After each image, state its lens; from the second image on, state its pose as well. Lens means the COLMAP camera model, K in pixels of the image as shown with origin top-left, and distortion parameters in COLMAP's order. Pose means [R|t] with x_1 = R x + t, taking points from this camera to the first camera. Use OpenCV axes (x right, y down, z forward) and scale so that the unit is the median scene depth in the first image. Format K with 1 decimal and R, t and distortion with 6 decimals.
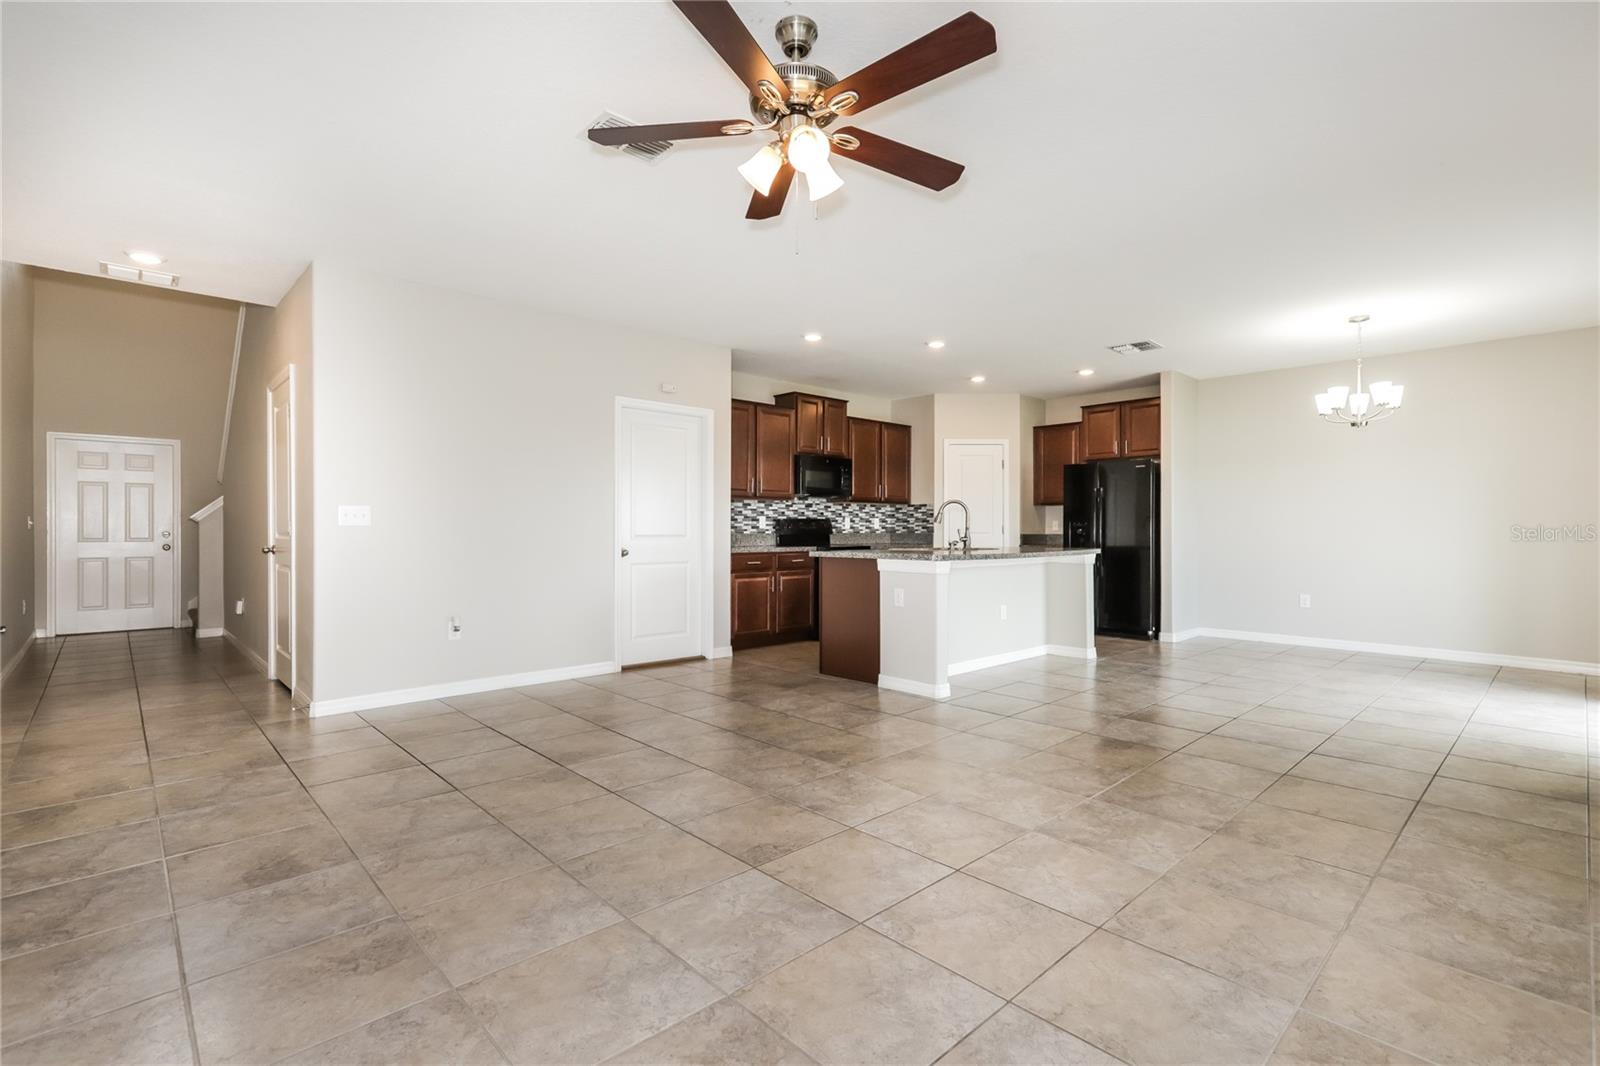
lens RADIAL K [[733.4, 0, 801.7], [0, 733.4, 527.8], [0, 0, 1]] dist [-0.009871, -0.000432]
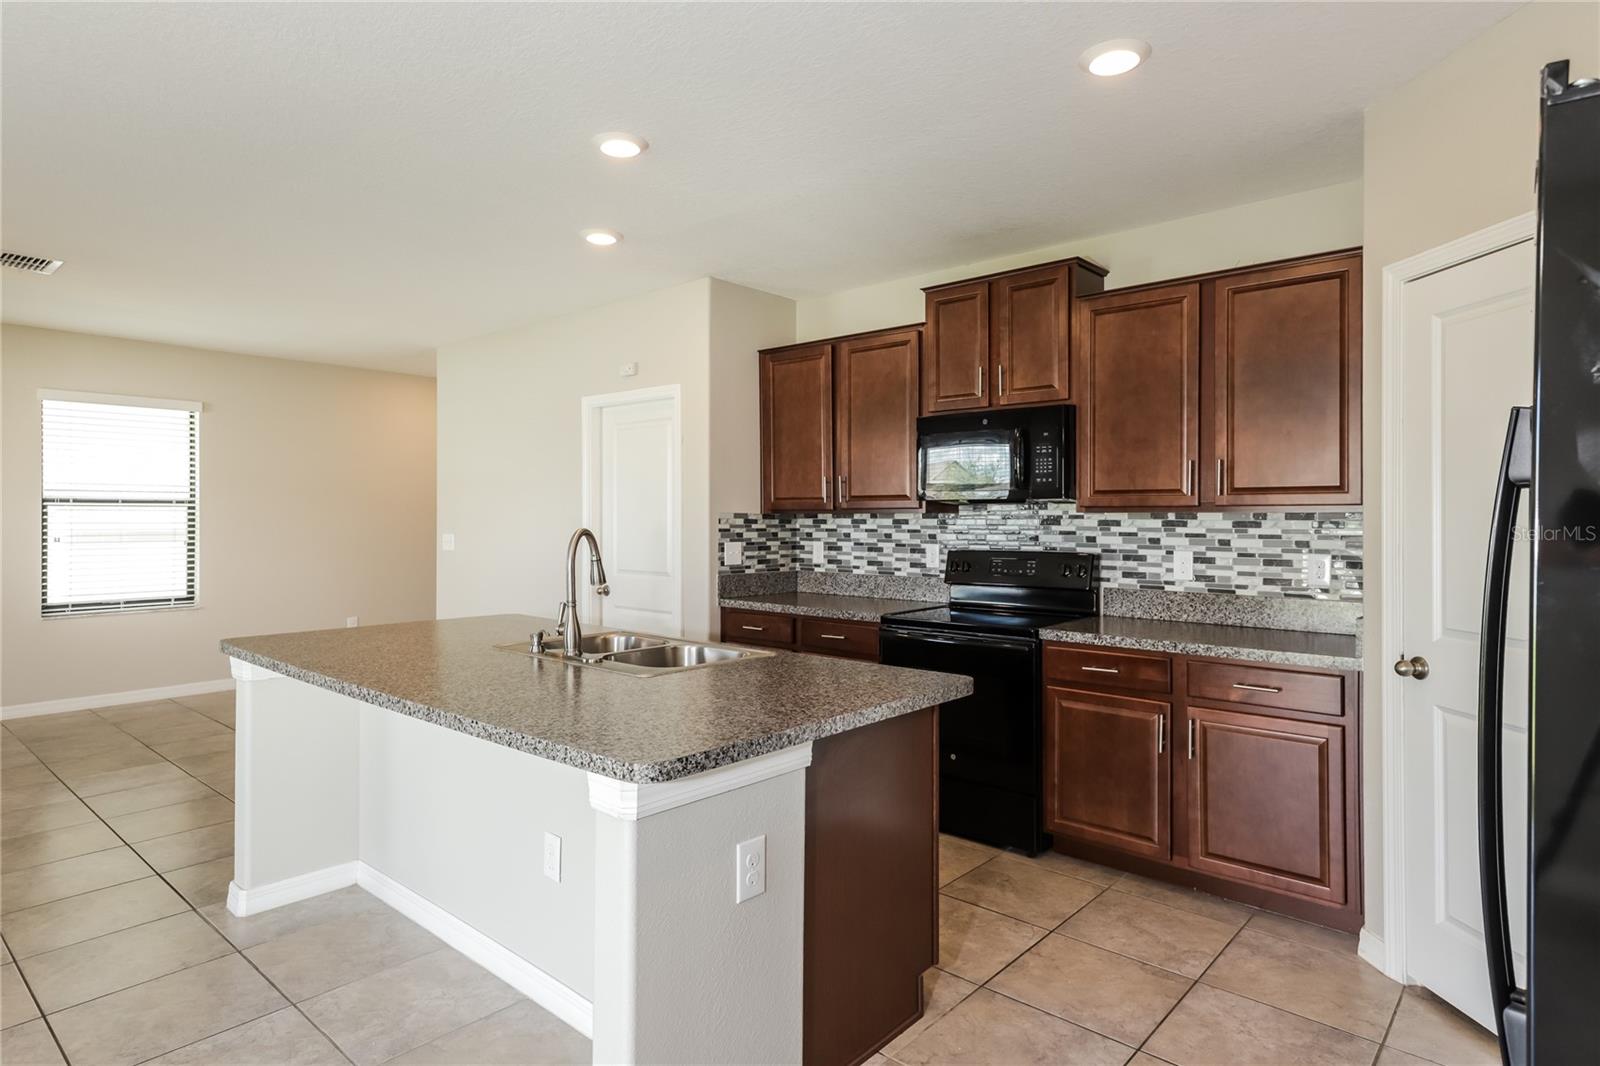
lens RADIAL K [[931.1, 0, 869.9], [0, 931.1, 520.5], [0, 0, 1]] dist [0.003140, 0.000078]
pose [[0.100705, 0.005762, -0.994900, 0.550825], [-0.000181, 0.999983, 0.005773, -0.033645], [0.994916, -0.000401, 0.100704, 0.834150]]
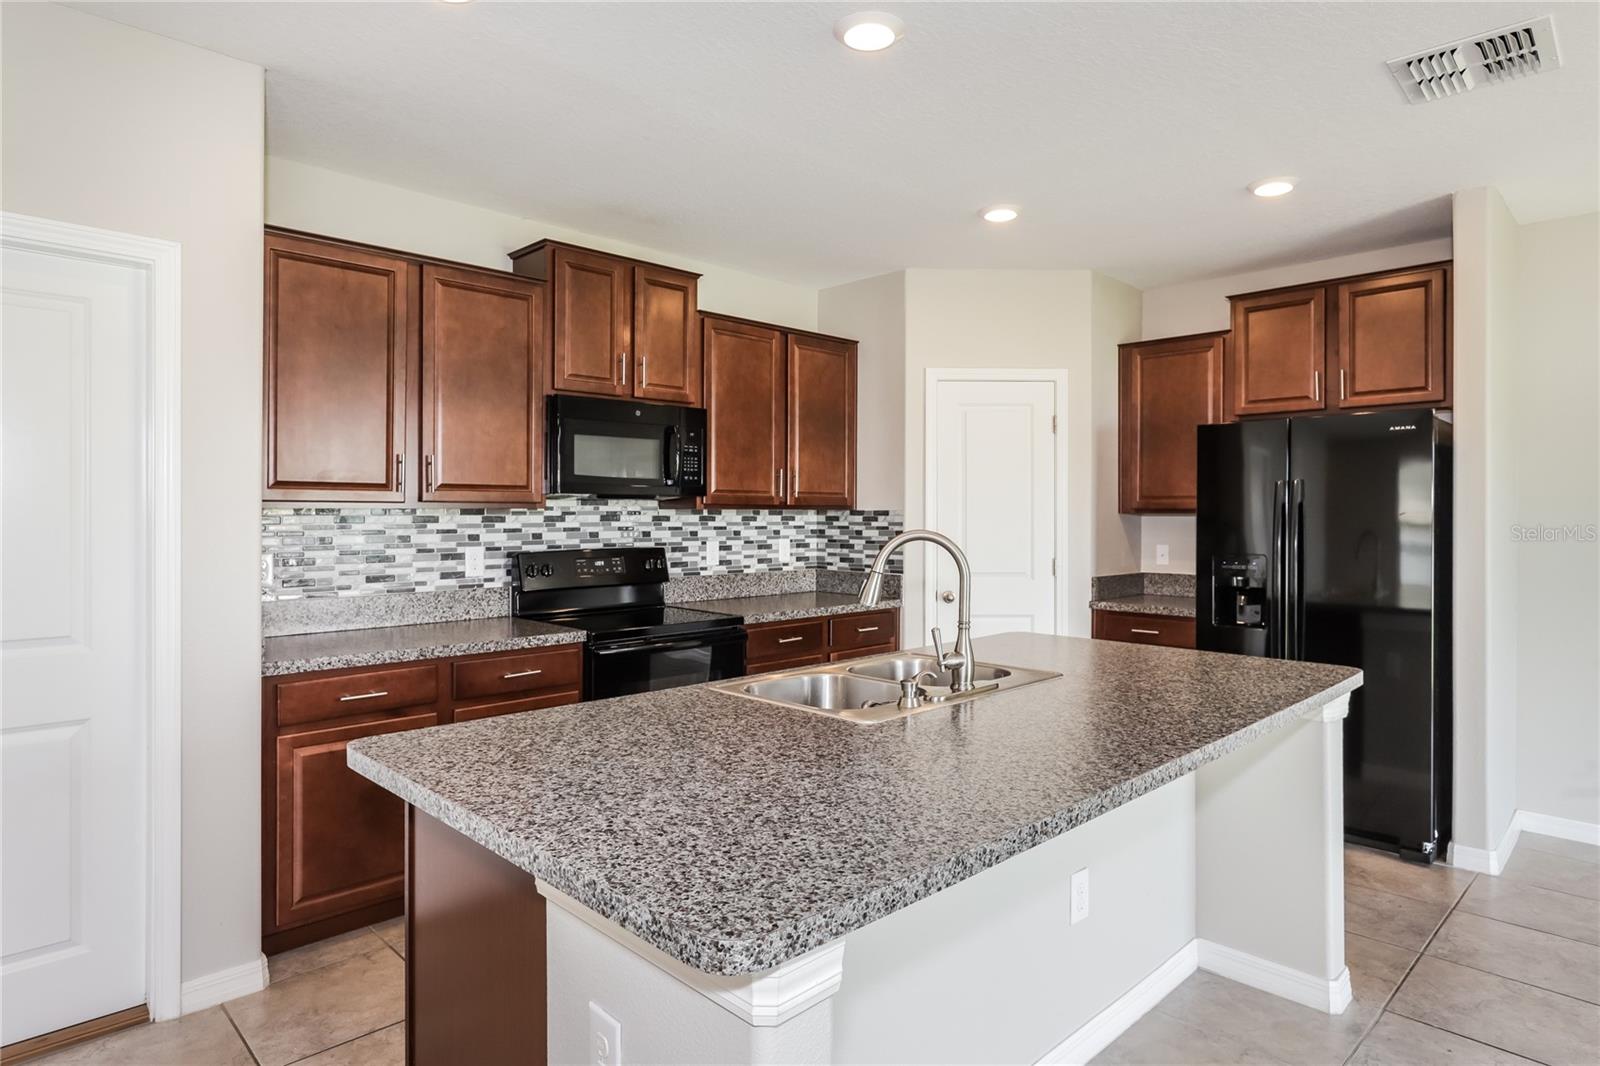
lens RADIAL K [[931.1, 0, 797.2], [0, 931.1, 522.4], [0, 0, 1]] dist [0.003140, 0.000078]
pose [[0.999805, 0.002448, 0.019578, 0.108815], [-0.002652, 0.999942, 0.010400, -0.033014], [-0.019551, -0.010450, 0.999754, 0.446817]]
